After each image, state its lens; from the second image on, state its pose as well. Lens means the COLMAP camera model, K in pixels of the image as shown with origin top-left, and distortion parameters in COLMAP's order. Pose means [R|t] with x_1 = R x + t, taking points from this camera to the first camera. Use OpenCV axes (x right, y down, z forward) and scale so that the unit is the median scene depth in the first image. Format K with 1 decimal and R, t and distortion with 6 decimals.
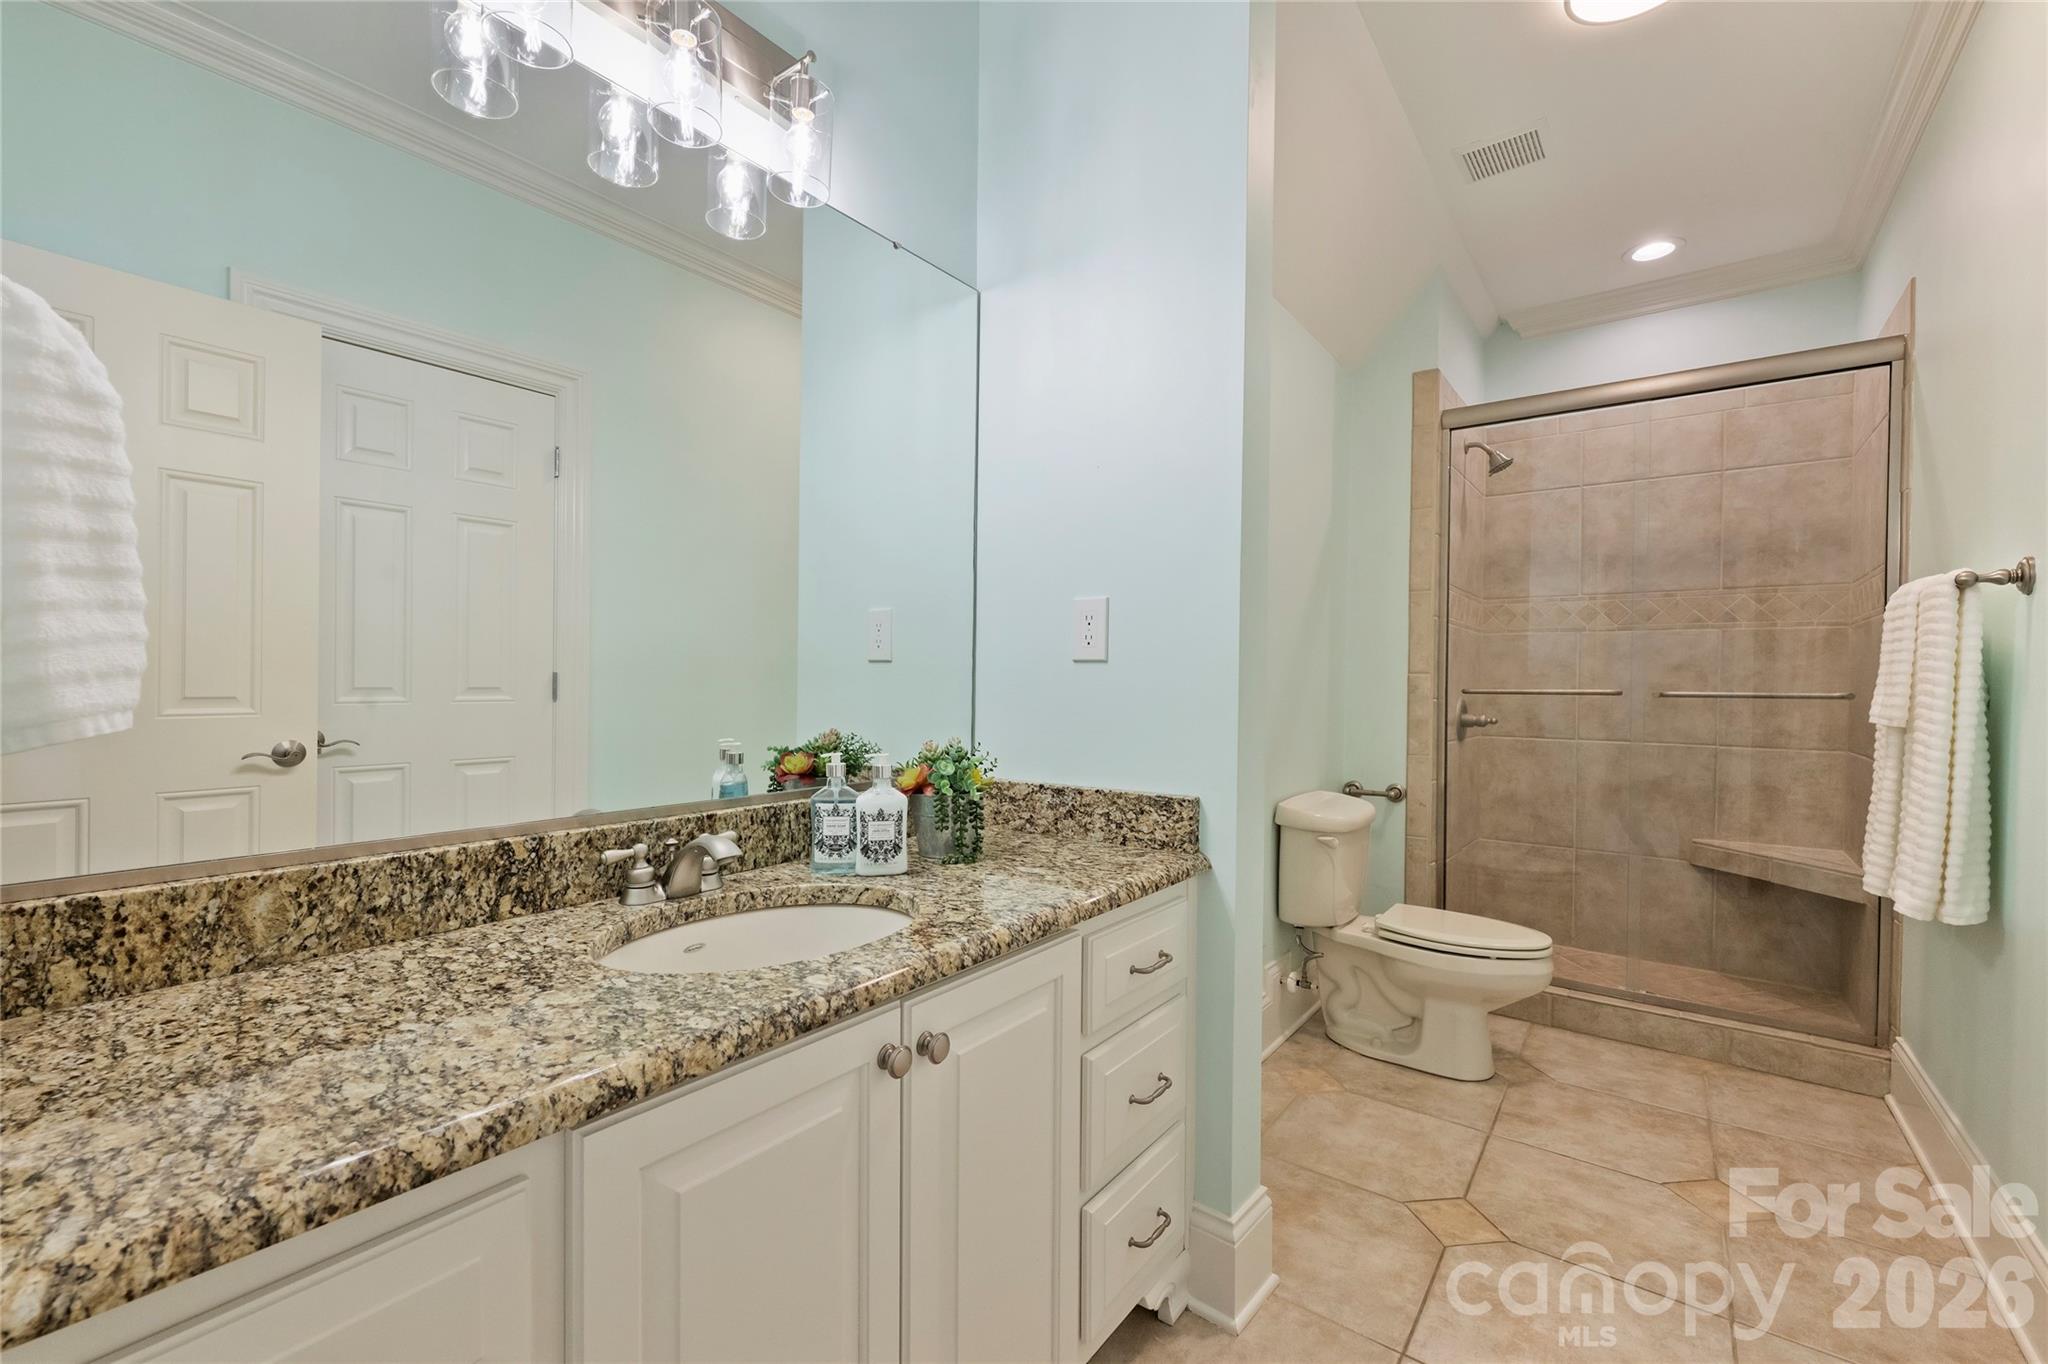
lens RADIAL K [[833.4, 0, 1030.3], [0, 833.4, 700.1], [0, 0, 1]] dist [-0.002898, -0.000140]
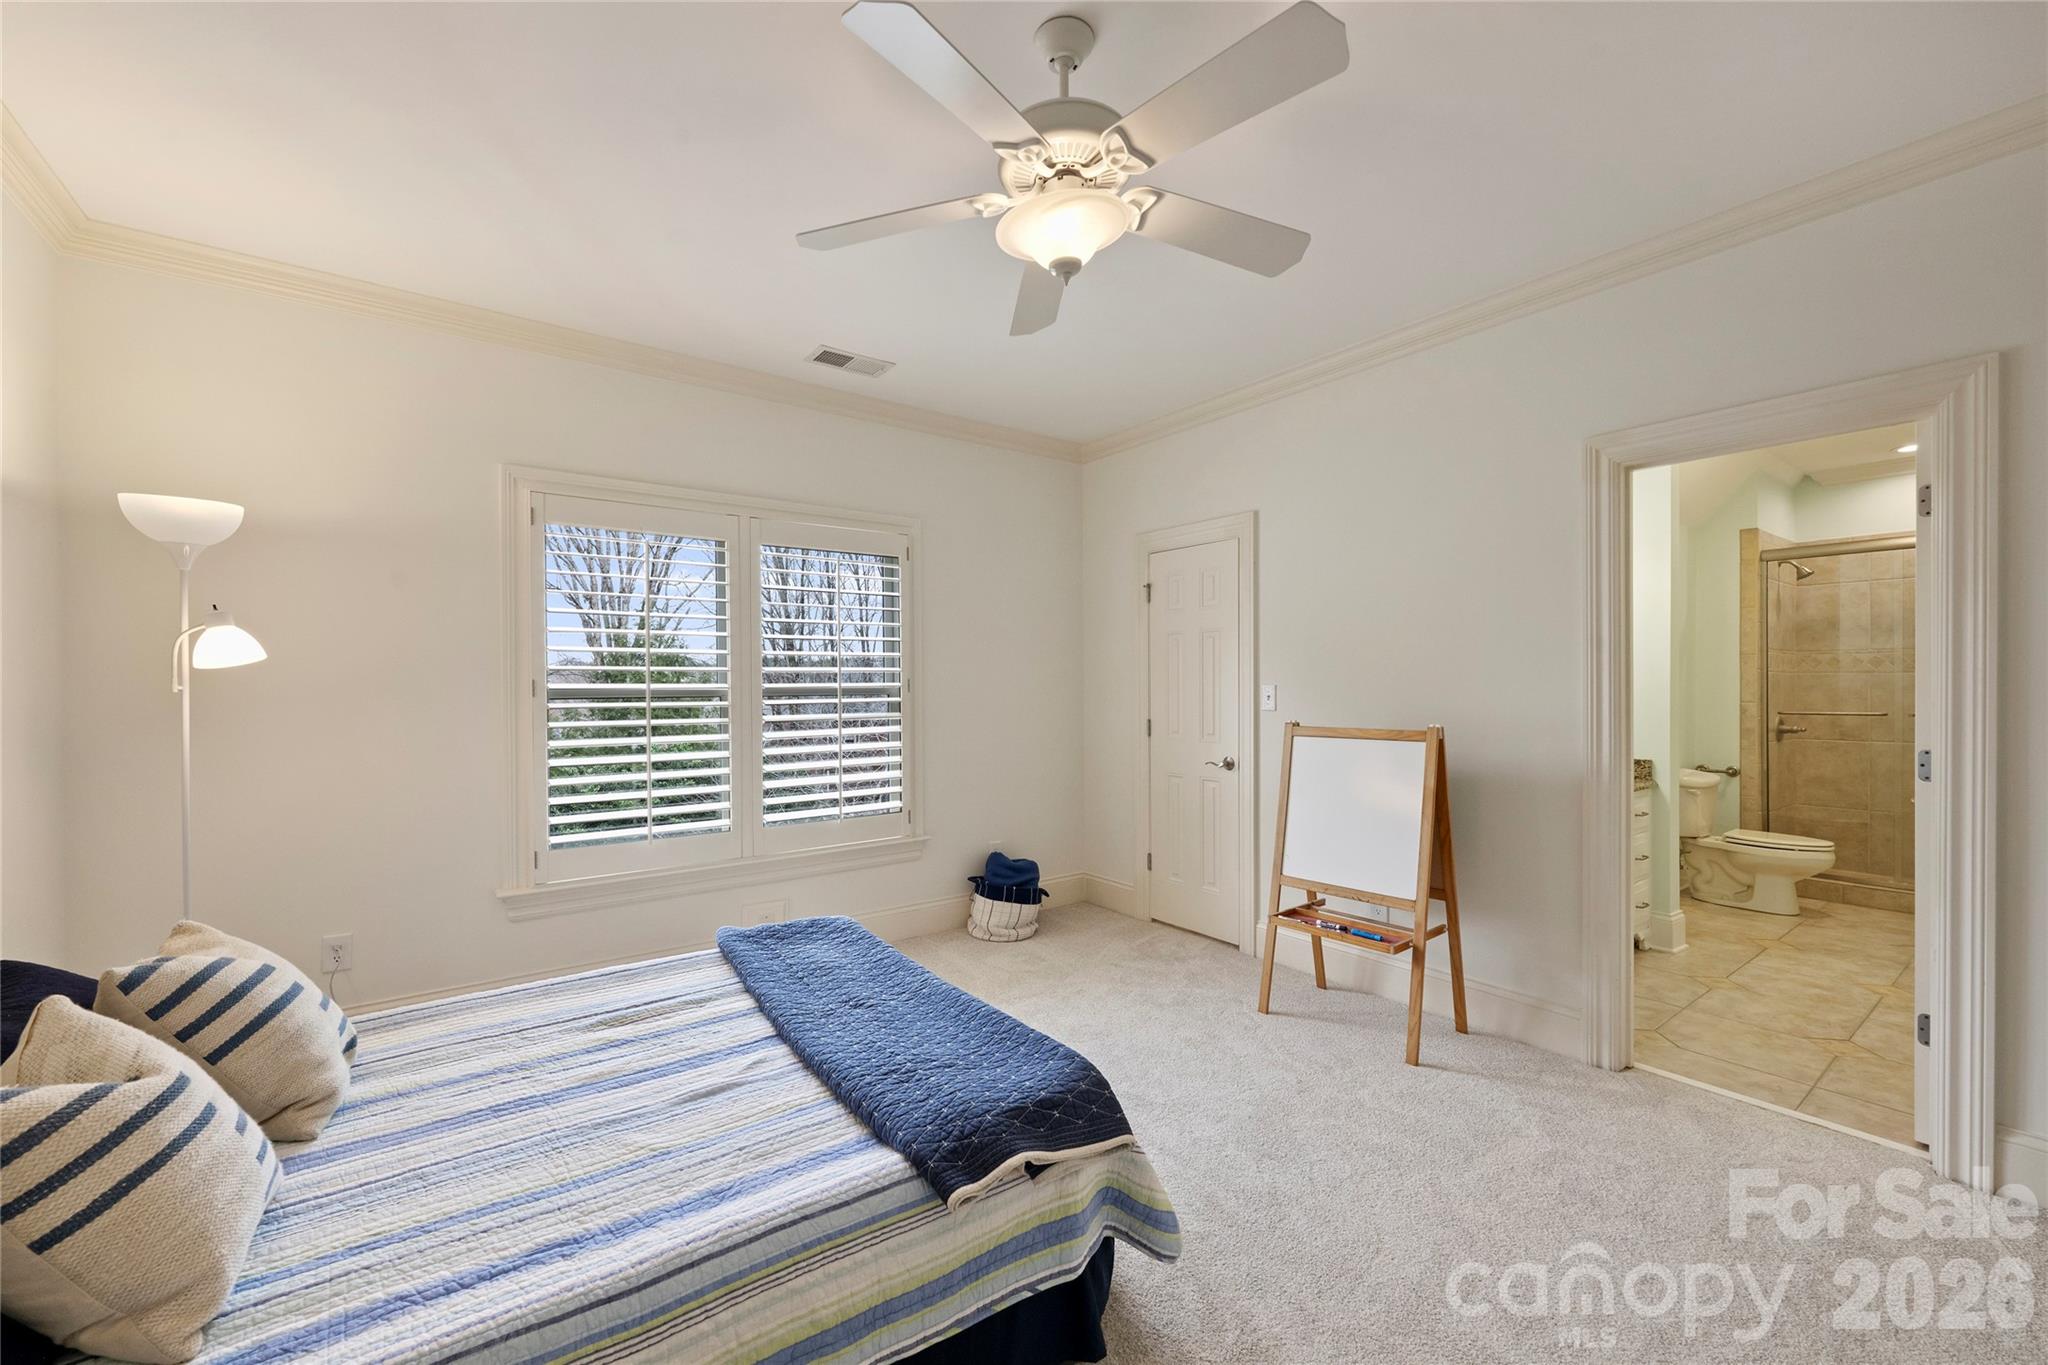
lens RADIAL K [[833.4, 0, 1008.0], [0, 833.4, 682.8], [0, 0, 1]] dist [-0.002898, -0.000140]
pose [[0.958154, -0.009118, -0.286106, -0.511681], [0.003734, 0.999806, -0.019358, -0.044545], [0.286227, 0.017480, 0.958002, -1.096105]]
